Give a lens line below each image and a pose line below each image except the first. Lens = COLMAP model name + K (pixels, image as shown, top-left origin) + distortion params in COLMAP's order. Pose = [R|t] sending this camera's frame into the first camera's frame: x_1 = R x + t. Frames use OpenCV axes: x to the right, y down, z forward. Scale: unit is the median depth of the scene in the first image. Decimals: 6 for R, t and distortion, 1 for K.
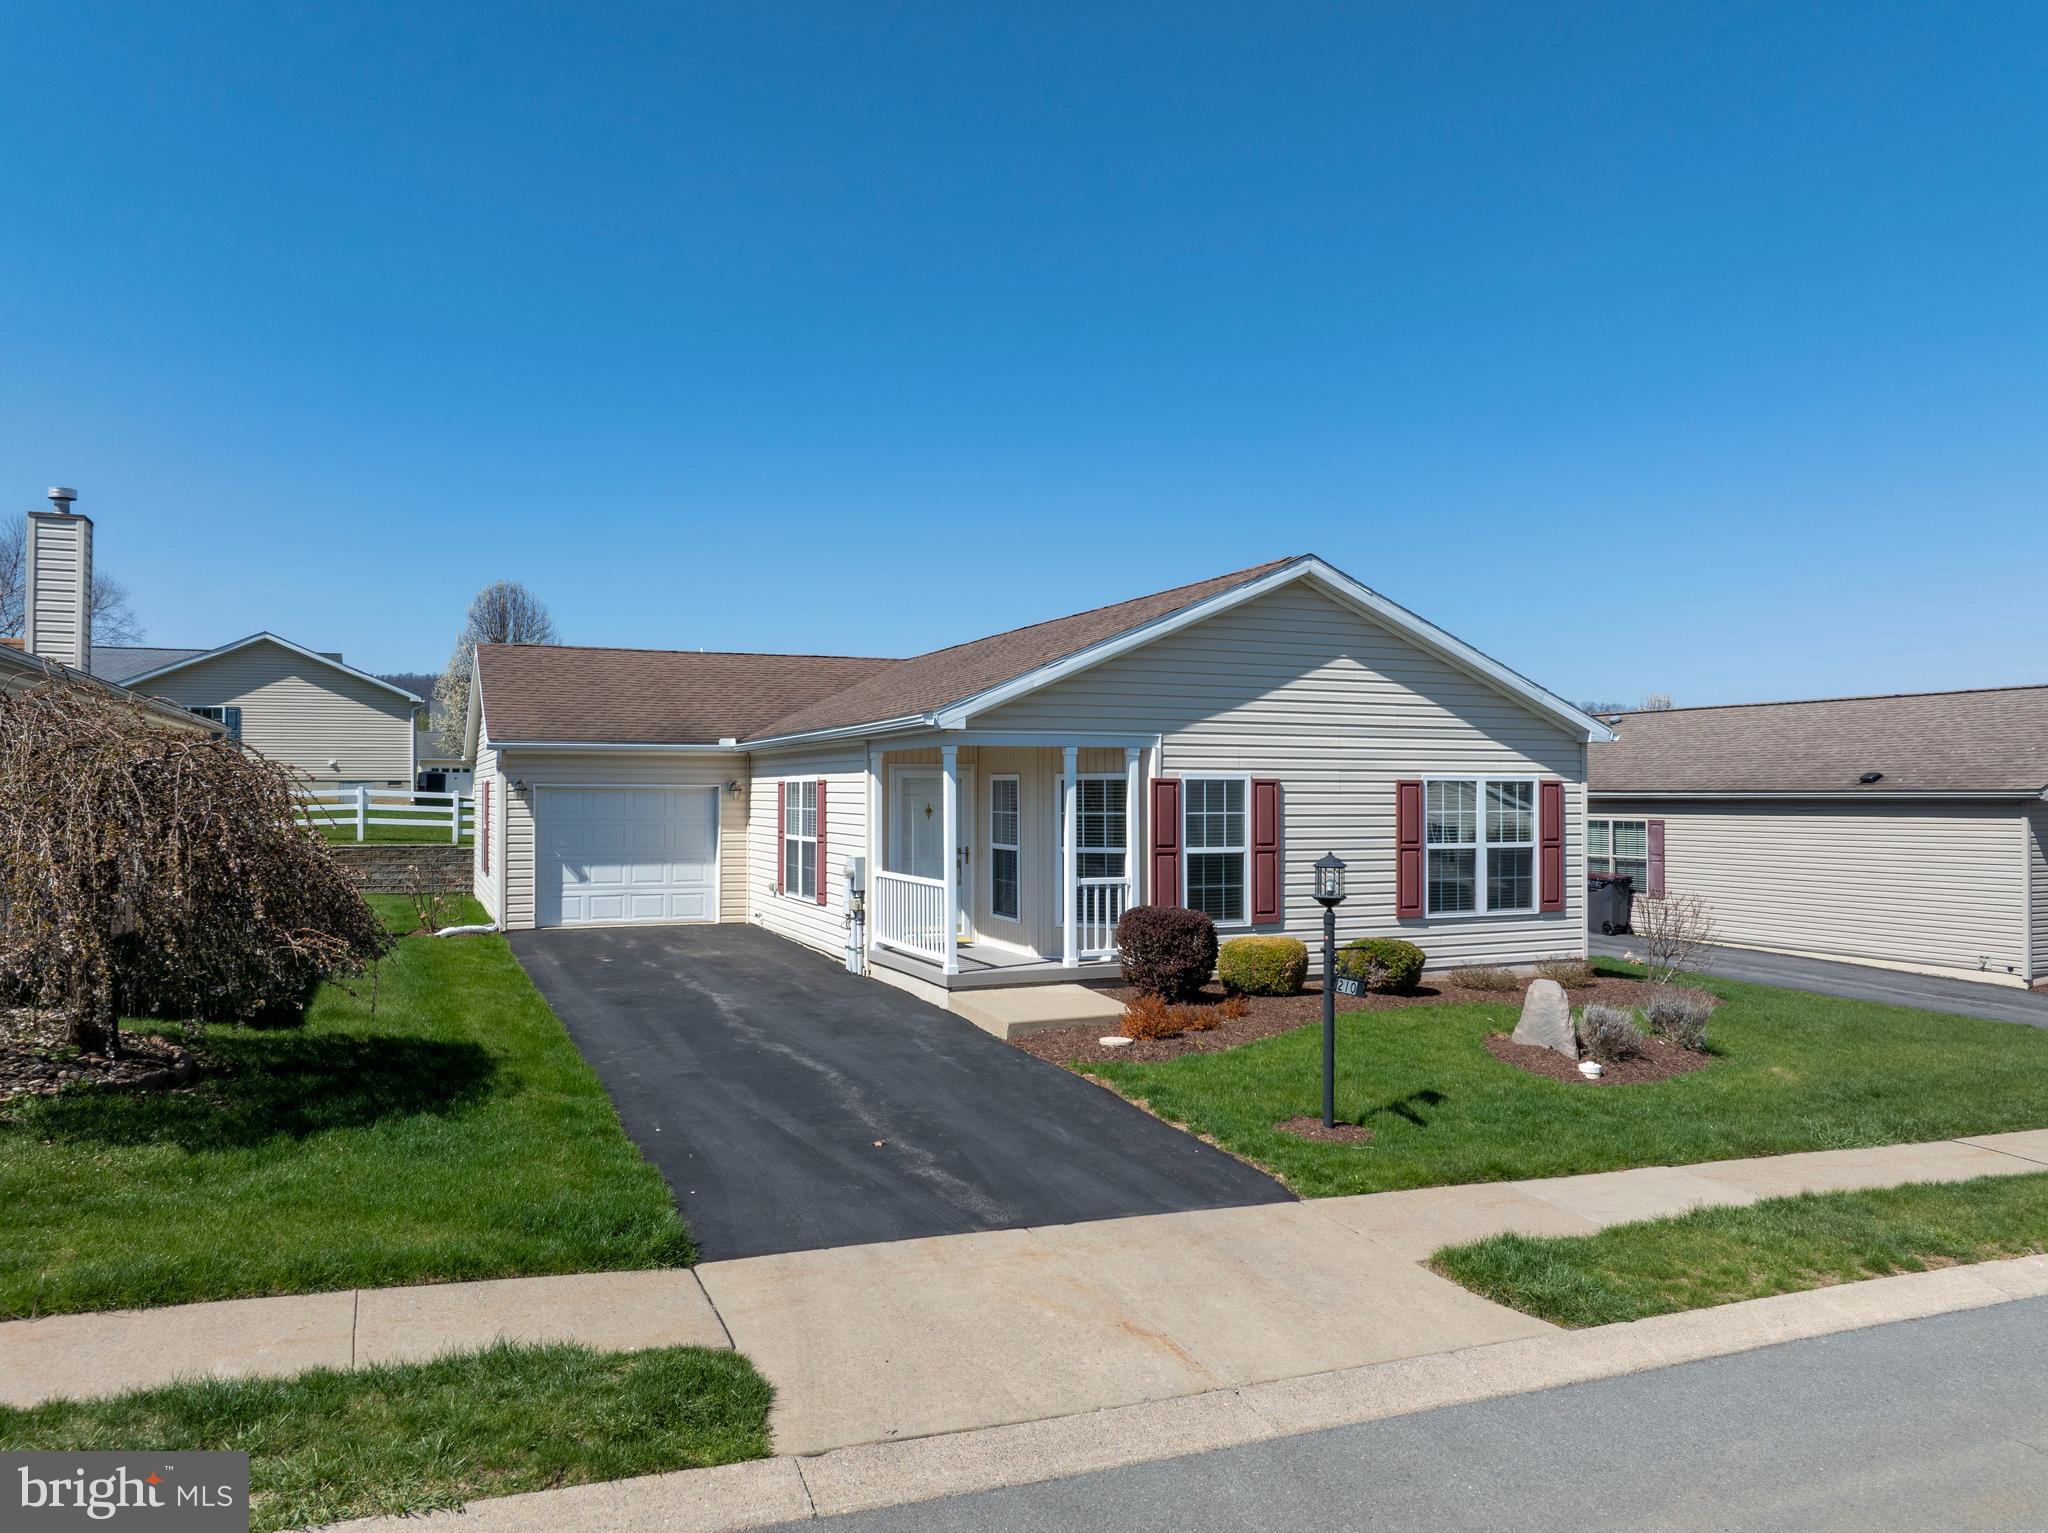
lens RADIAL K [[1448.1, 0, 1024.0], [0, 1448.1, 766.5], [0, 0, 1]] dist [-0.032494, 0.001046]
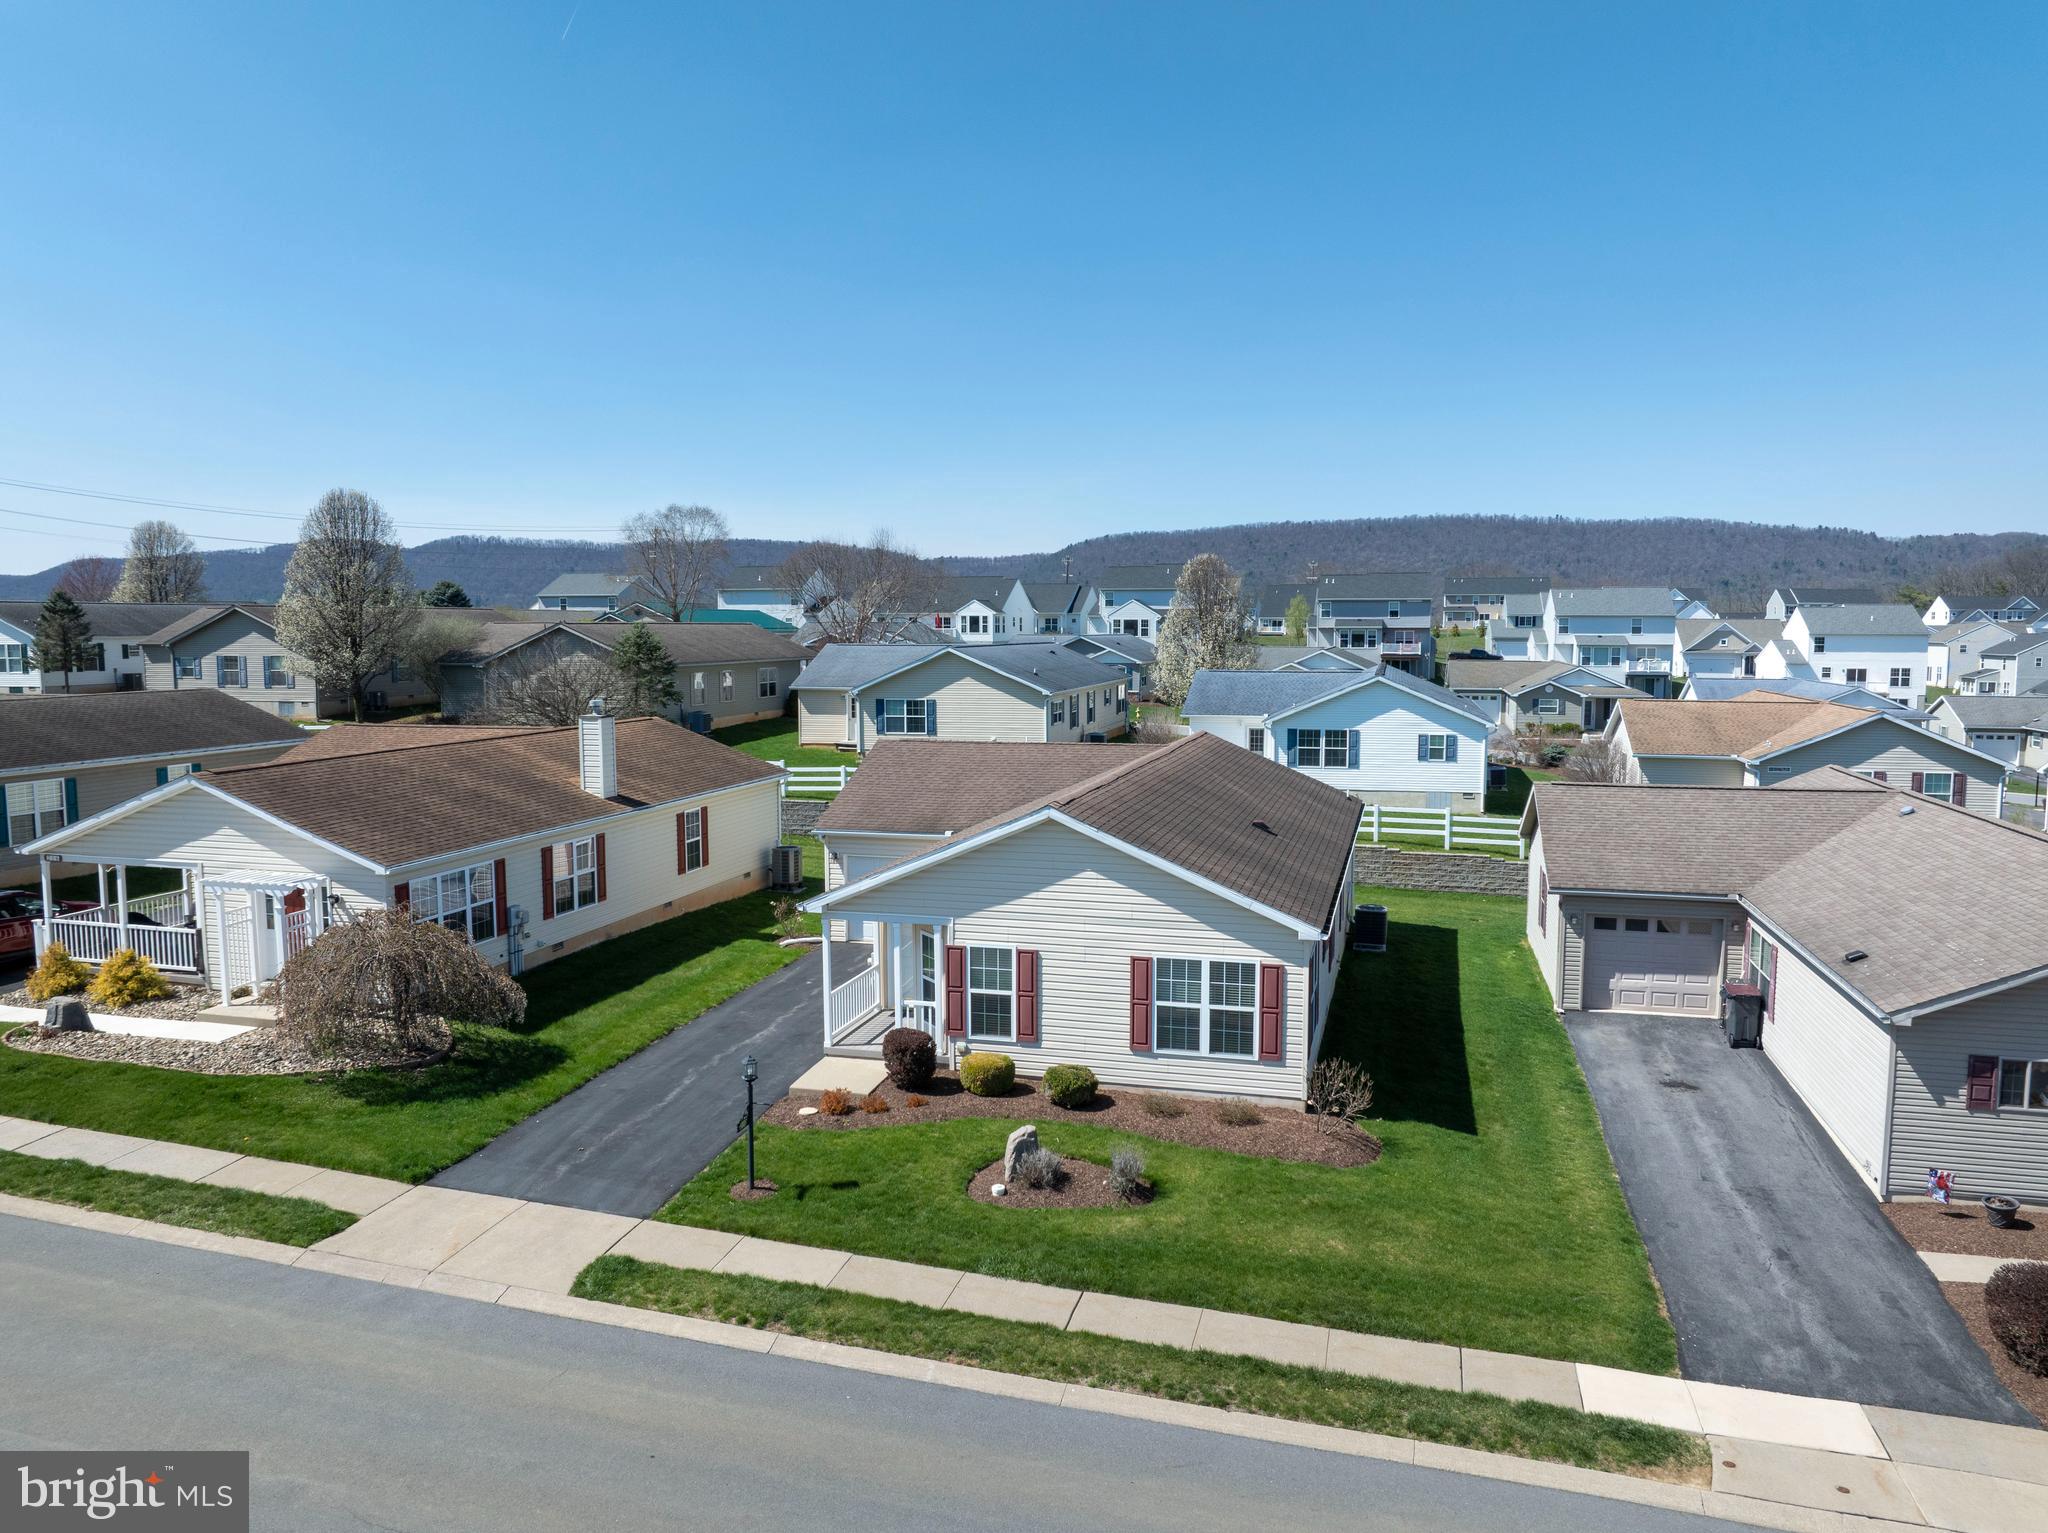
lens RADIAL K [[1448.1, 0, 1024.0], [0, 1448.1, 766.5], [0, 0, 1]] dist [-0.032494, 0.001046]
pose [[0.784323, 0.058071, -0.617629, 1.050638], [0.012171, 0.993977, 0.108912, -0.335144], [0.620234, -0.092939, 0.778892, -0.167106]]
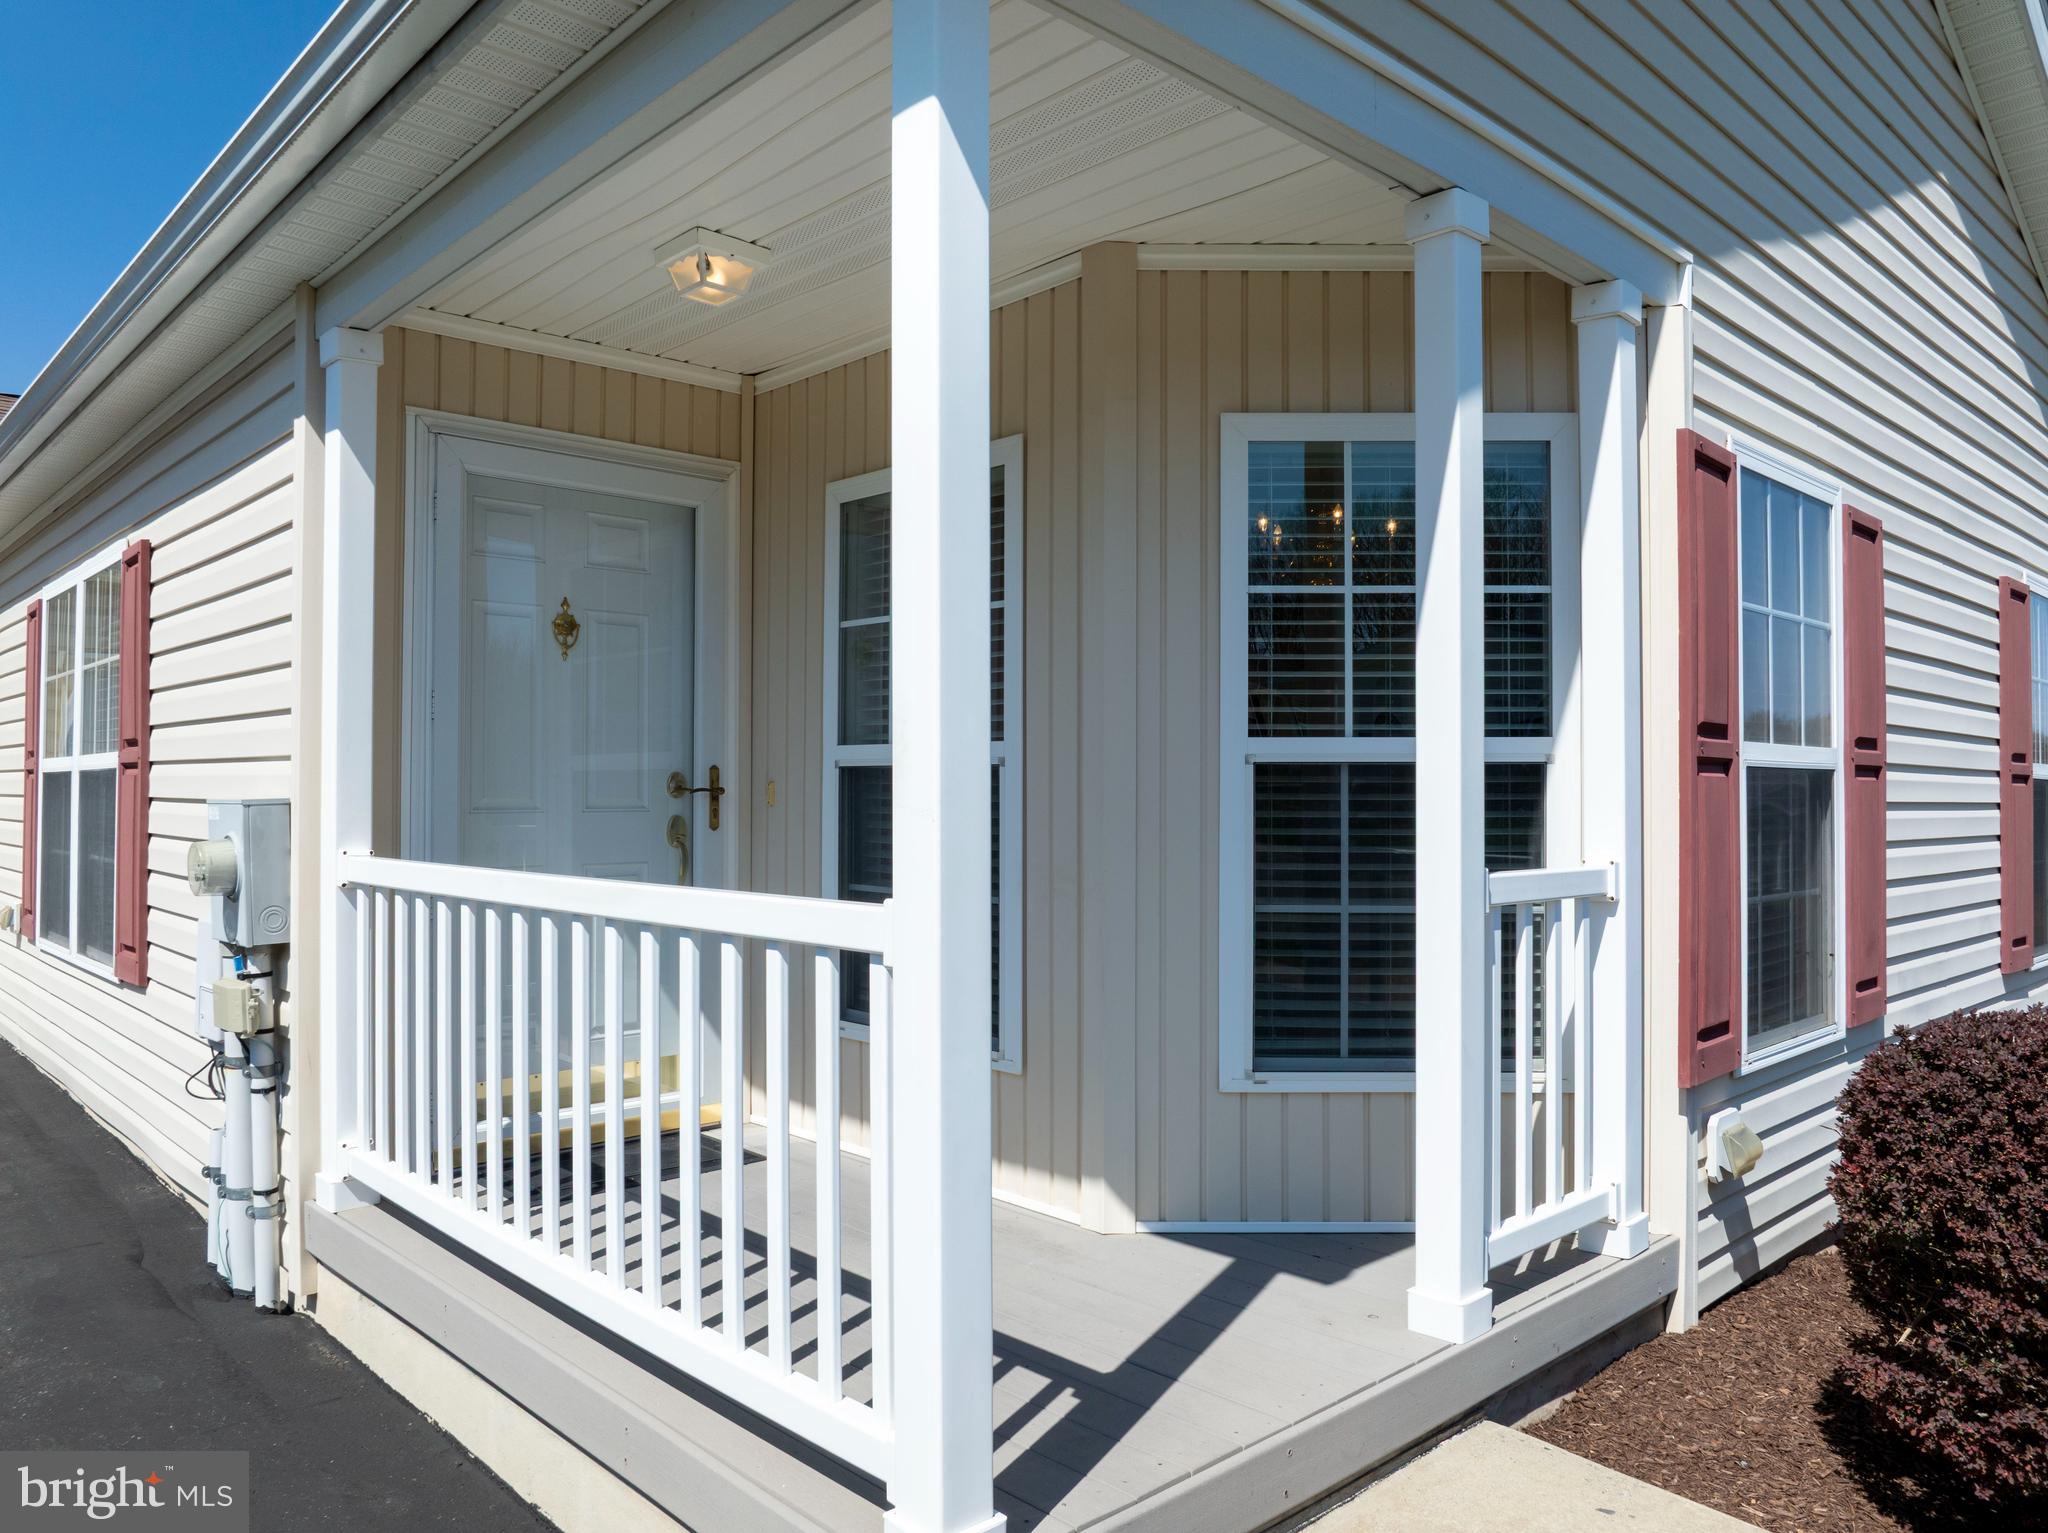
lens RADIAL K [[1448.1, 0, 1024.0], [0, 1448.1, 766.5], [0, 0, 1]] dist [-0.032494, 0.001046]
pose [[0.942013, 0.007318, 0.335496, -0.077933], [-0.007490, 0.999972, -0.000782, 0.057523], [-0.335492, -0.001776, 0.942041, 0.757345]]
